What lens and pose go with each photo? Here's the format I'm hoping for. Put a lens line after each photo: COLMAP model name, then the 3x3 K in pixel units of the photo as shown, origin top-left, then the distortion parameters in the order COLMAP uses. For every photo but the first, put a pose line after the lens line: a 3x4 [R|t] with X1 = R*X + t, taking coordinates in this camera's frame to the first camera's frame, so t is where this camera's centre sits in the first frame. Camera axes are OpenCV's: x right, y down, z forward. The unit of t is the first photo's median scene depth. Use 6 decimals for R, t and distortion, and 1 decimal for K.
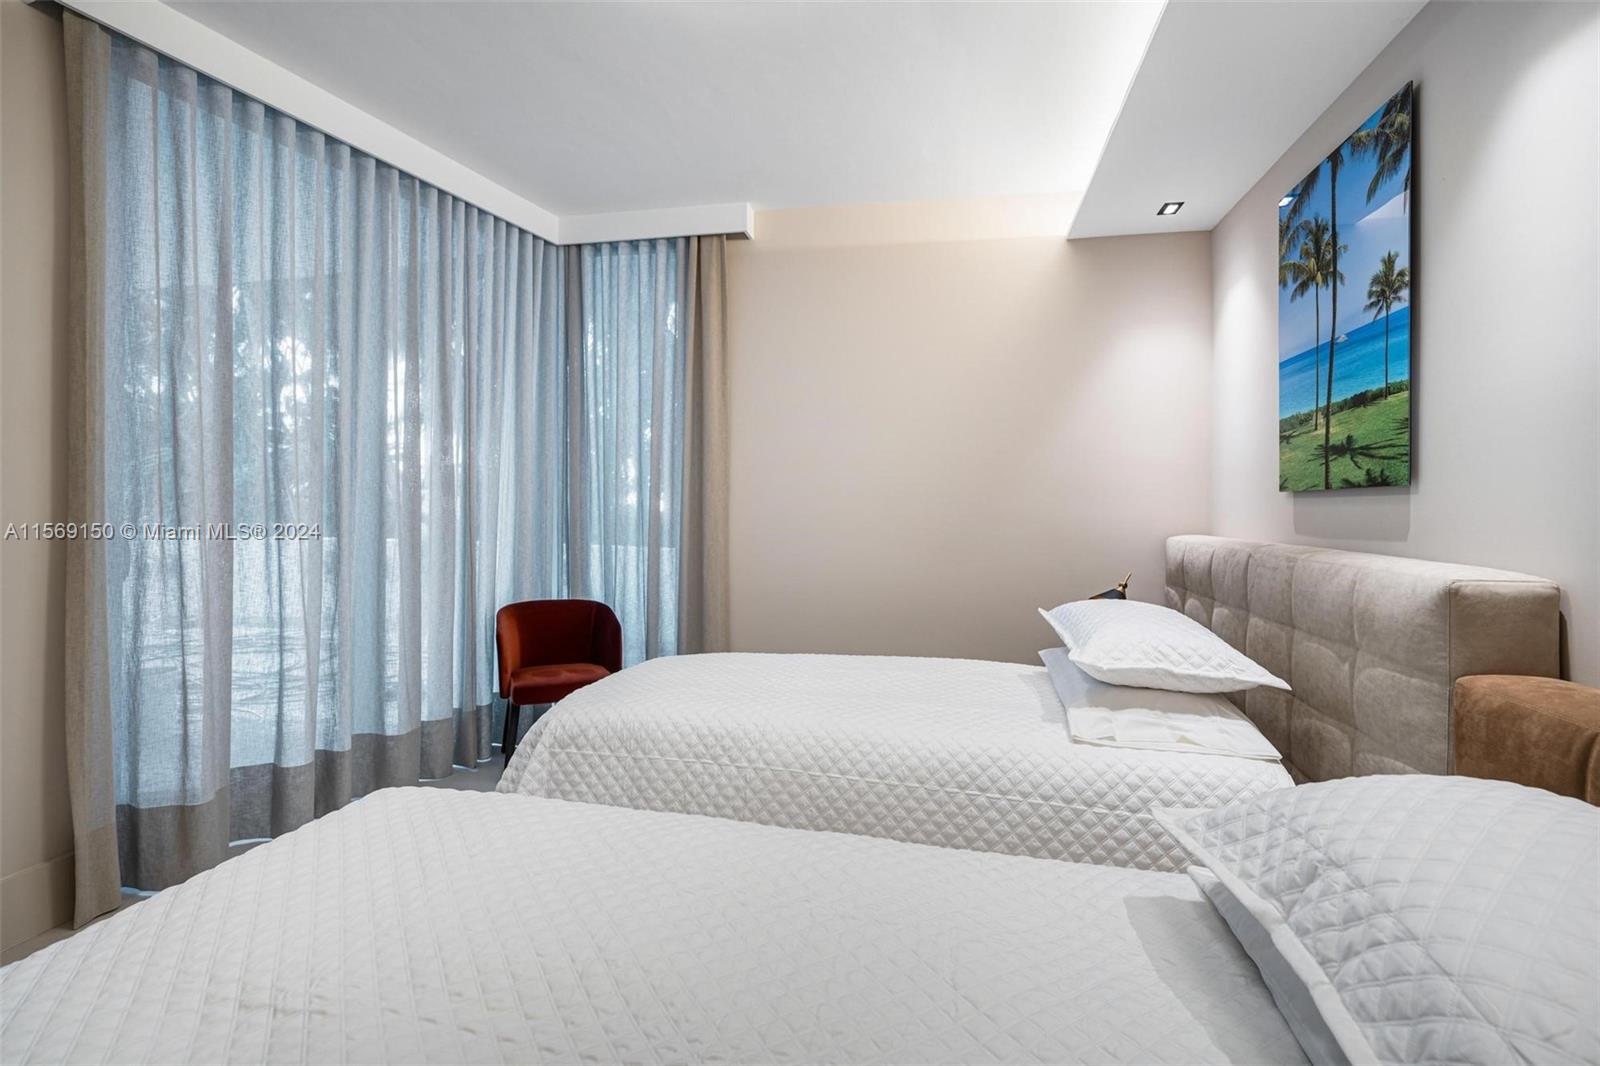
lens RADIAL K [[761.0, 0, 799.0], [0, 761.0, 511.2], [0, 0, 1]] dist [0.003009, -0.000254]
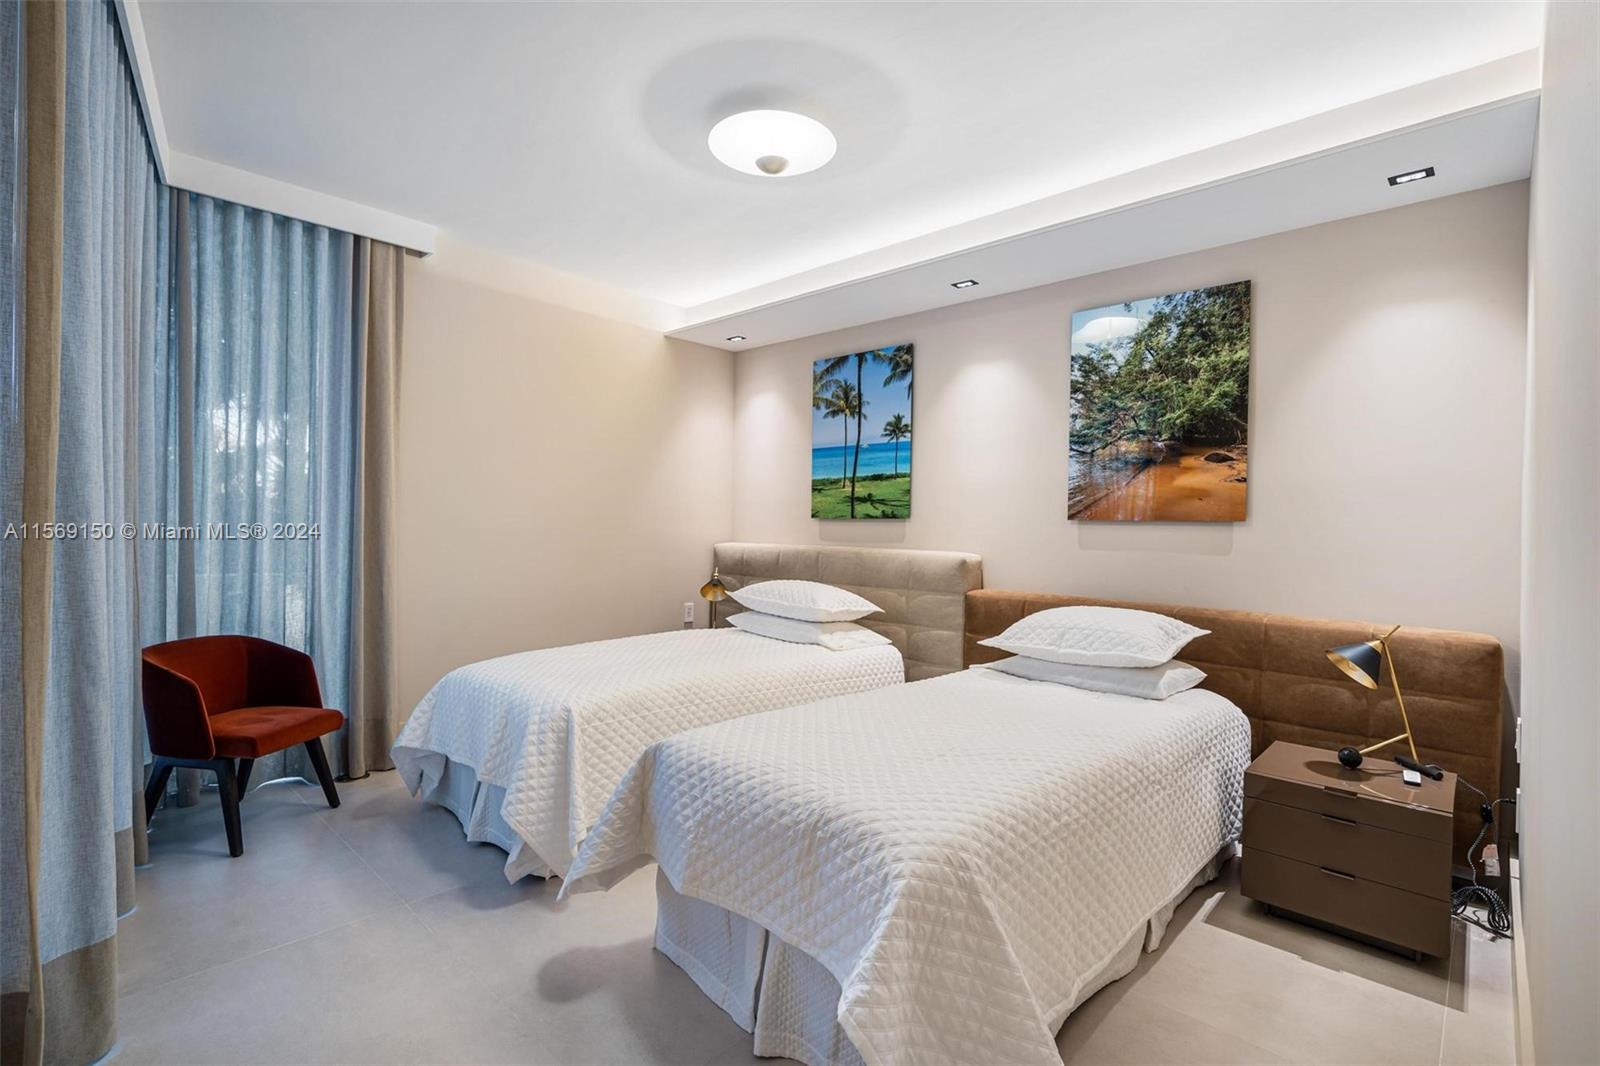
lens RADIAL K [[754.9, 0, 793.3], [0, 754.9, 537.8], [0, 0, 1]] dist [-0.000495, -0.000298]
pose [[0.528829, -0.012237, 0.848640, -1.164028], [-0.006977, 0.999800, 0.018764, -0.014433], [-0.848700, -0.015844, 0.528638, 0.078573]]
